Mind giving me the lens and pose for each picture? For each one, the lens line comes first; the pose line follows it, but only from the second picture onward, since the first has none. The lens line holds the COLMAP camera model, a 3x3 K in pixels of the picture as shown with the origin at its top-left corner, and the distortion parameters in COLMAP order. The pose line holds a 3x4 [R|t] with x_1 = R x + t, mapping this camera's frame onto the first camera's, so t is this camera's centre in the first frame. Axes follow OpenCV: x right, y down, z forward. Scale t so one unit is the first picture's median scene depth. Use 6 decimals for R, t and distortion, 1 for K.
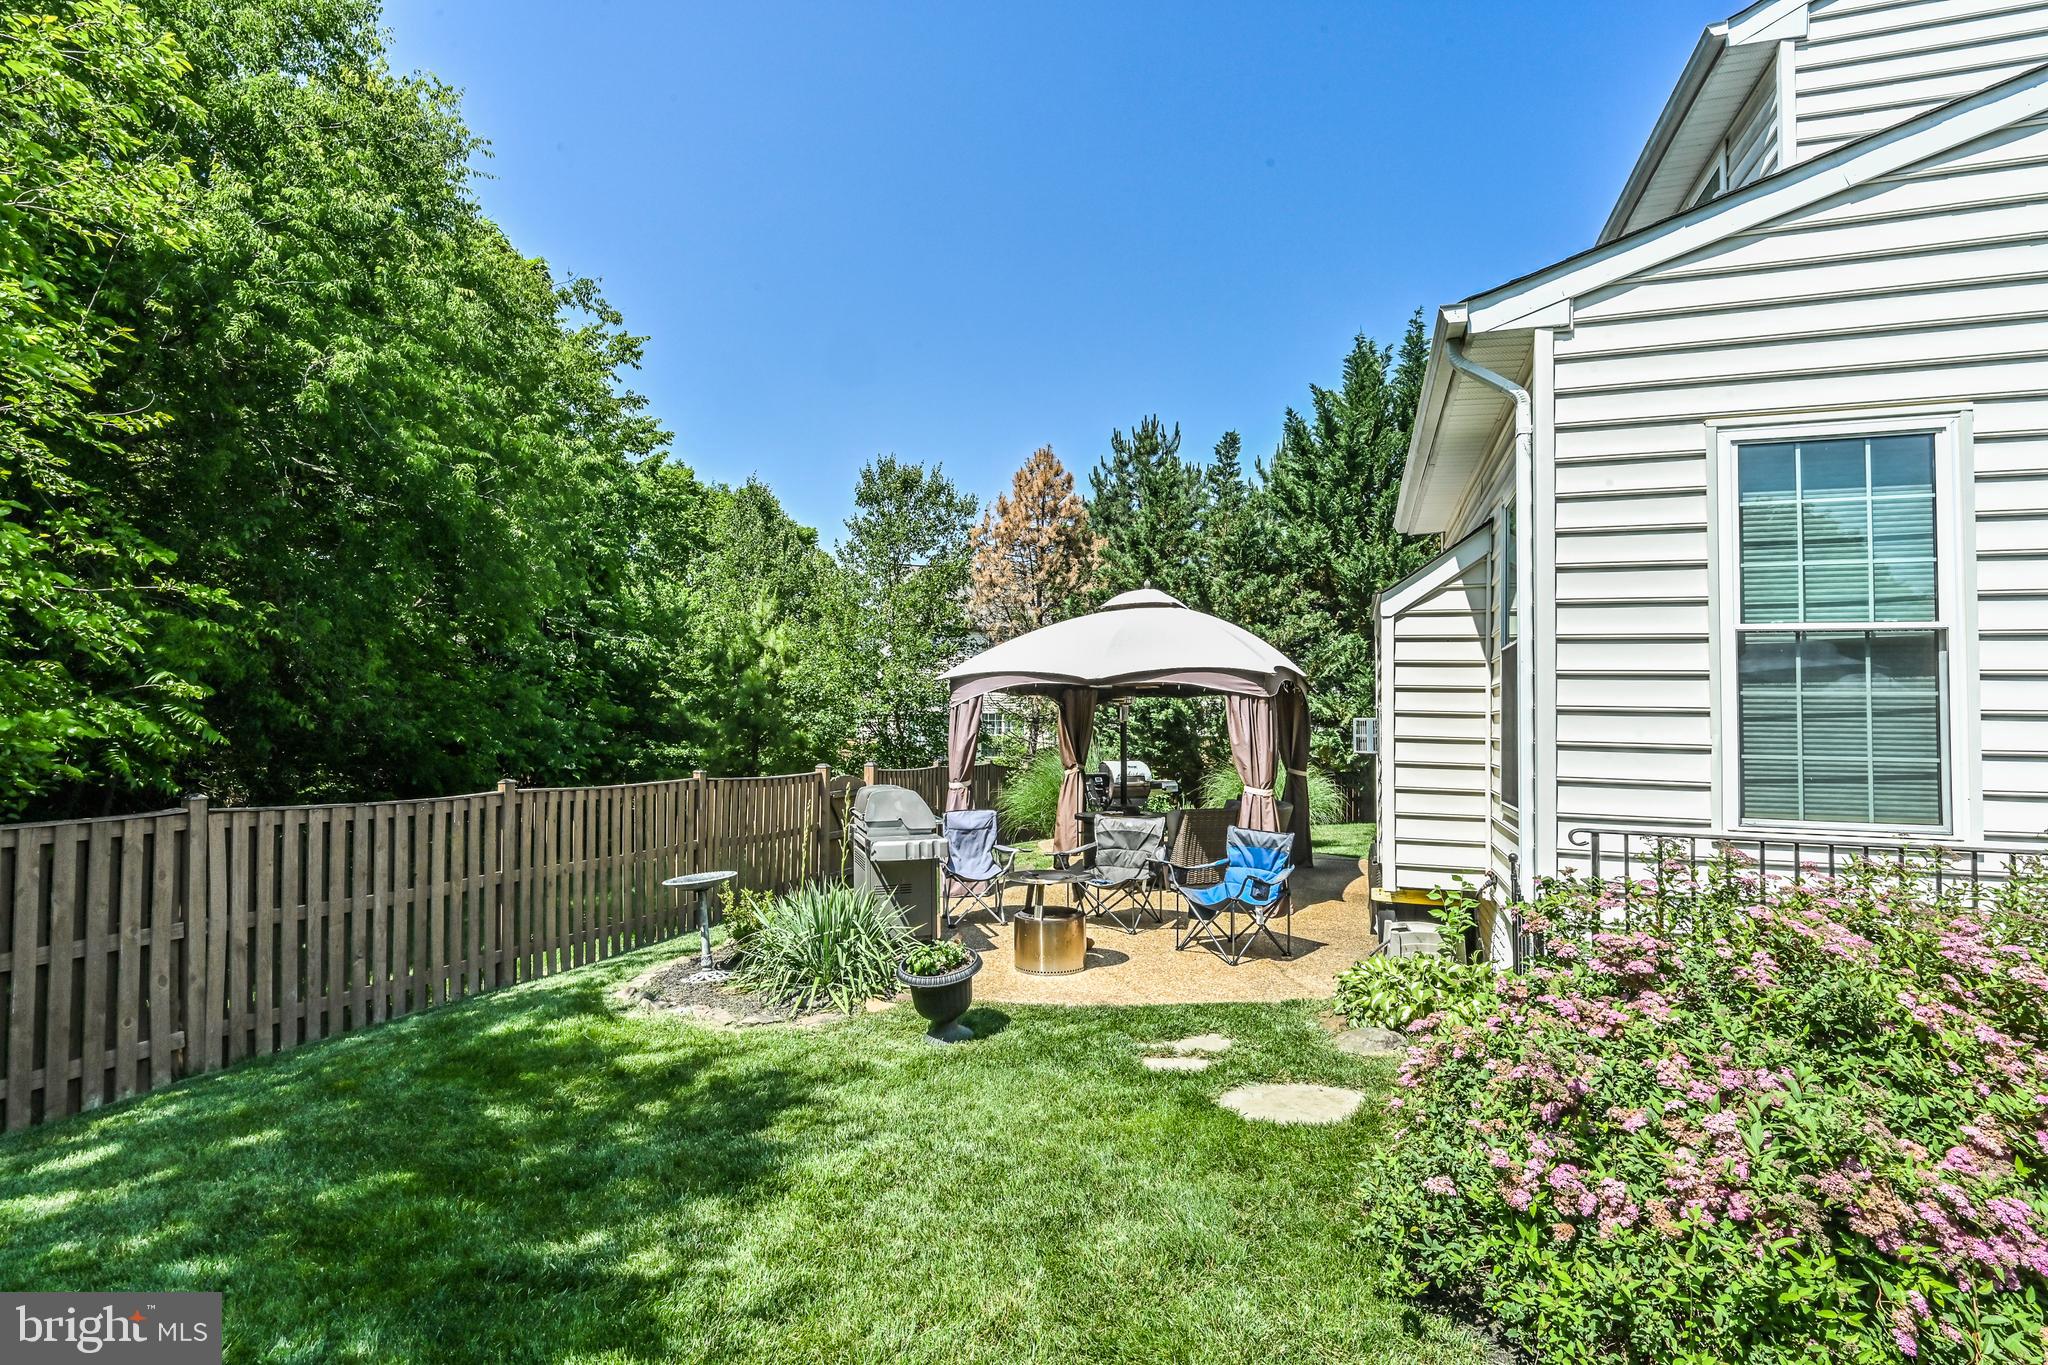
lens RADIAL K [[1001.3, 0, 1025.9], [0, 1001.3, 677.9], [0, 0, 1]] dist [-0.000813, -0.000494]
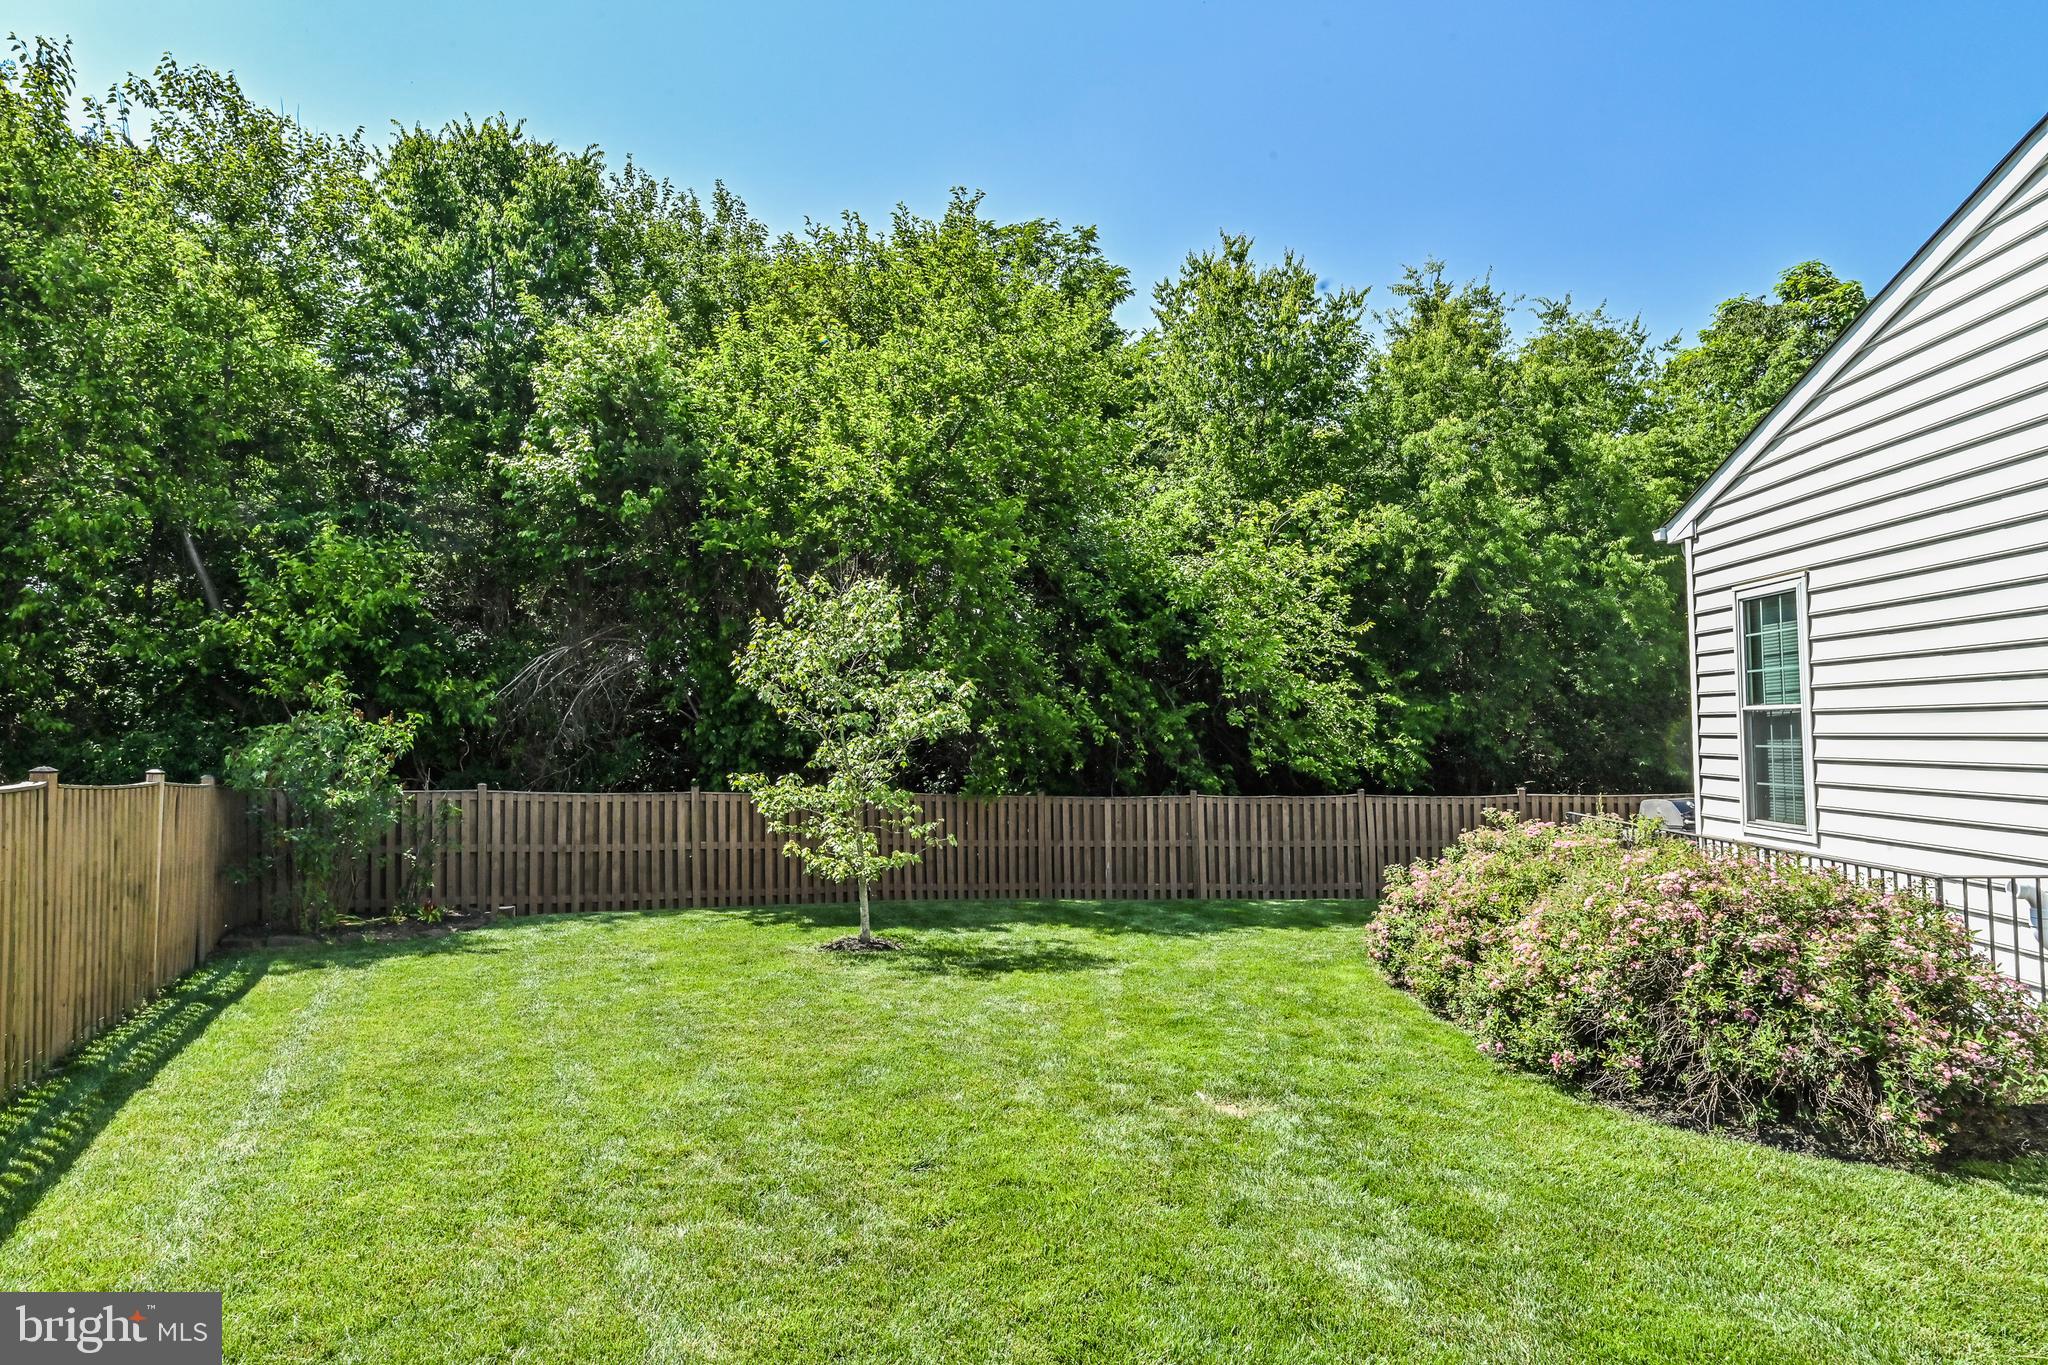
lens RADIAL K [[1195.2, 0, 1018.2], [0, 1195.2, 715.0], [0, 0, 1]] dist [-0.000941, -0.000120]
pose [[0.254329, -0.034906, -0.966488, 1.647523], [0.060228, 0.997980, -0.020195, -0.050452], [0.965240, -0.053074, 0.255918, -0.505871]]
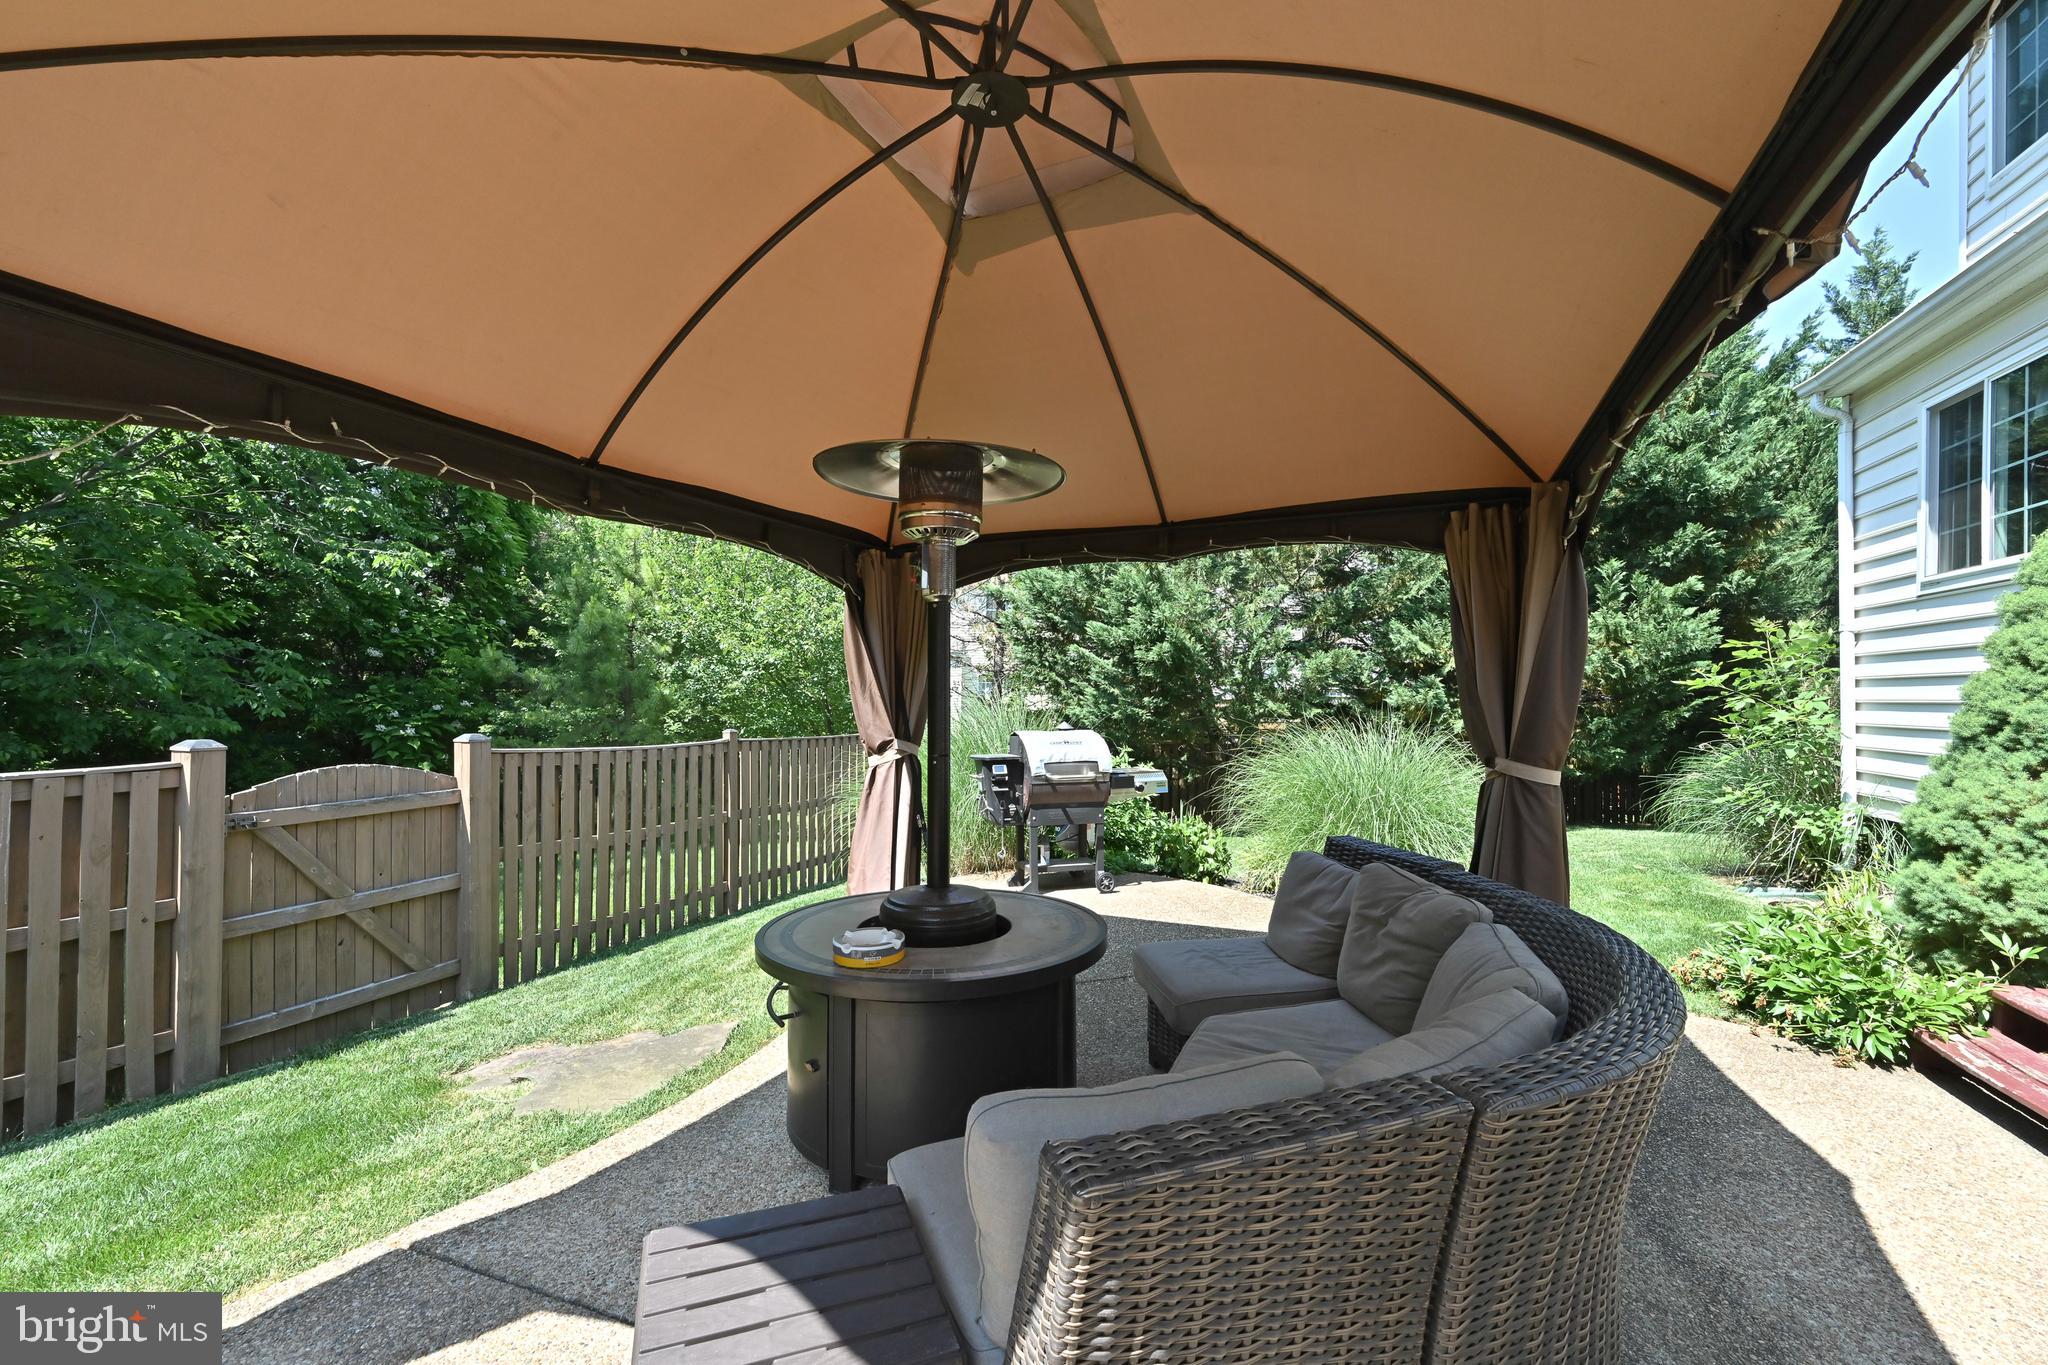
lens RADIAL K [[847.9, 0, 1019.1], [0, 847.9, 687.0], [0, 0, 1]] dist [-0.002196, -0.000312]
pose [[0.998279, -0.002119, -0.058609, 0.243295], [0.004341, 0.999275, 0.037812, 0.107751], [0.058486, -0.038001, 0.997565, 1.374443]]
